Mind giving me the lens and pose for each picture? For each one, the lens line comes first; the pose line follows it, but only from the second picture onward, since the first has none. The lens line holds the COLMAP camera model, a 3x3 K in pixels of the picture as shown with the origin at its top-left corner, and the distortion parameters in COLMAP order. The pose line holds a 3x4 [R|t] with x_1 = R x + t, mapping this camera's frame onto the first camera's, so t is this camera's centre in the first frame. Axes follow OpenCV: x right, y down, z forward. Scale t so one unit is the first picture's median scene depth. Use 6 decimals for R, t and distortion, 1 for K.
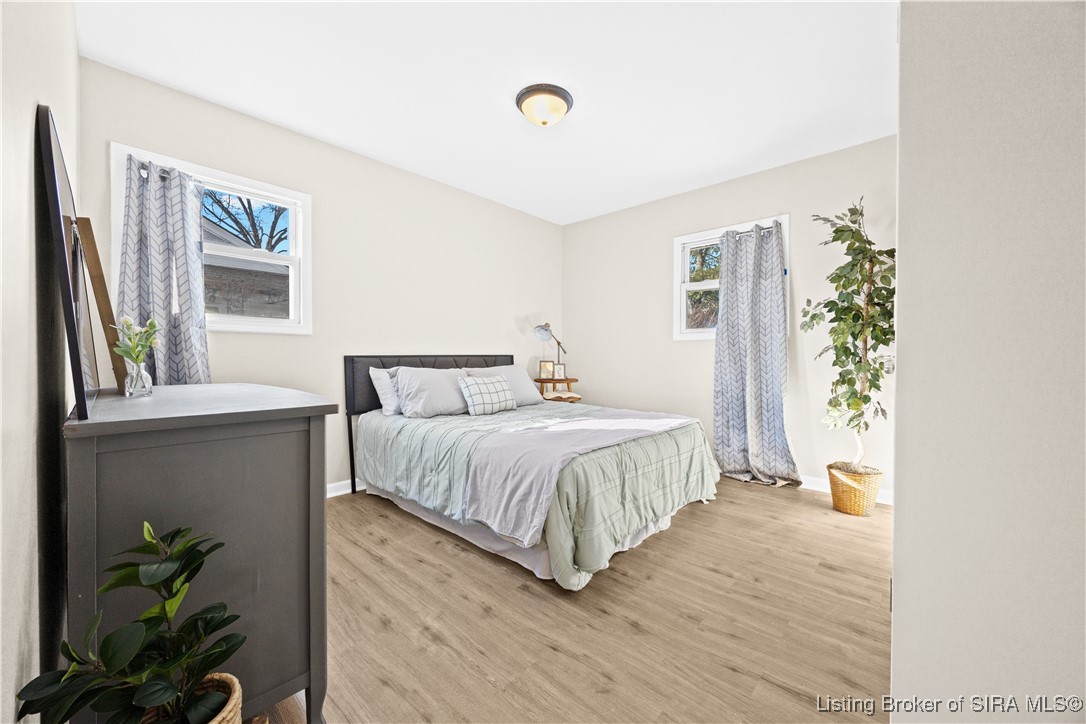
lens RADIAL K [[419.8, 0, 547.0], [0, 419.8, 356.9], [0, 0, 1]] dist [-0.001948, -0.000393]
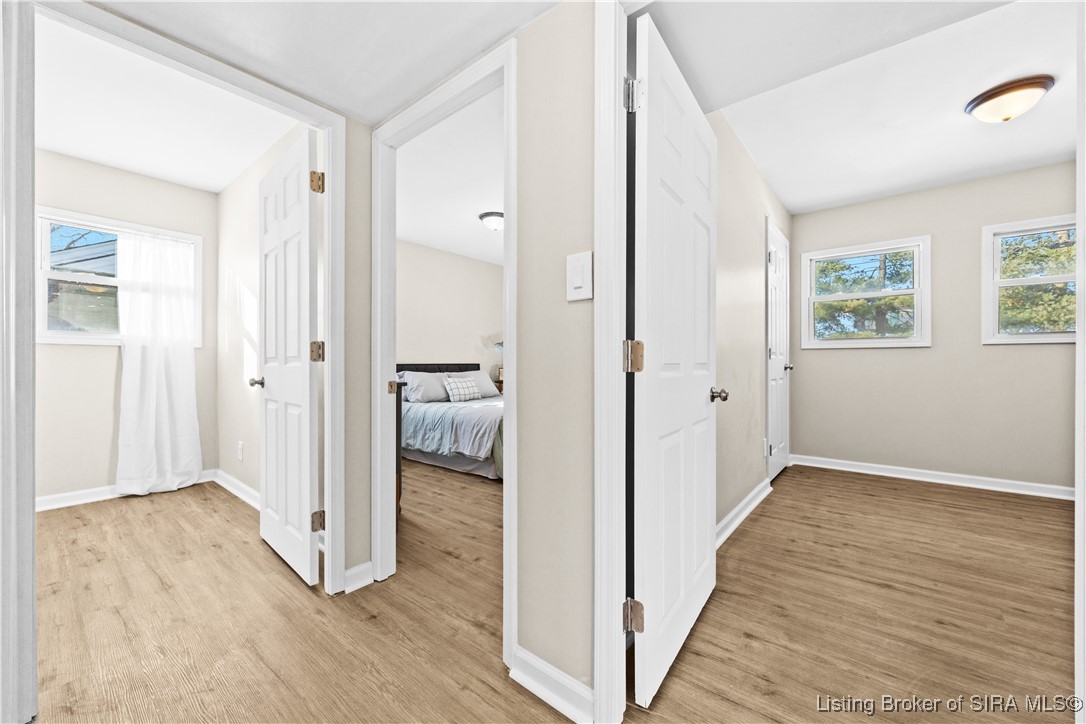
lens RADIAL K [[419.8, 0, 547.0], [0, 419.8, 356.9], [0, 0, 1]] dist [-0.001948, -0.000393]
pose [[0.997550, -0.000383, 0.069950, 0.085618], [0.001855, 0.999778, -0.020980, 0.005756], [-0.069927, 0.021058, 0.997330, -0.772725]]
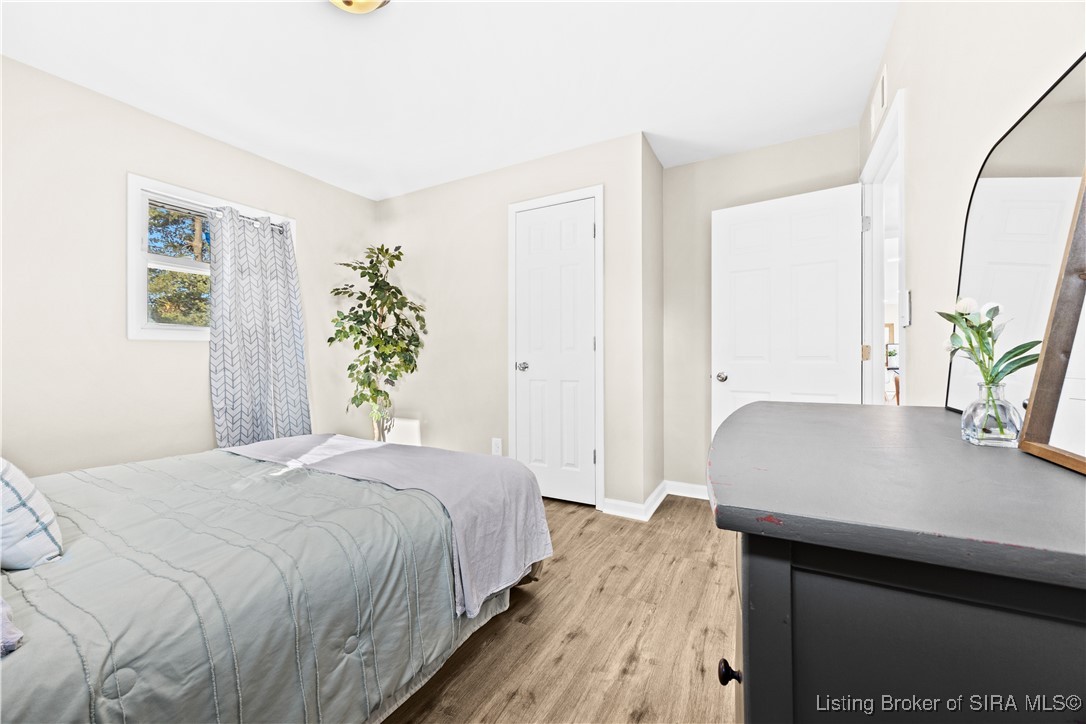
lens RADIAL K [[419.8, 0, 547.0], [0, 419.8, 356.9], [0, 0, 1]] dist [-0.001948, -0.000393]
pose [[-0.252138, 0.003330, 0.967685, -0.729670], [0.010686, 0.999943, -0.000657, -0.011011], [-0.967632, 0.010175, -0.252160, 0.909281]]
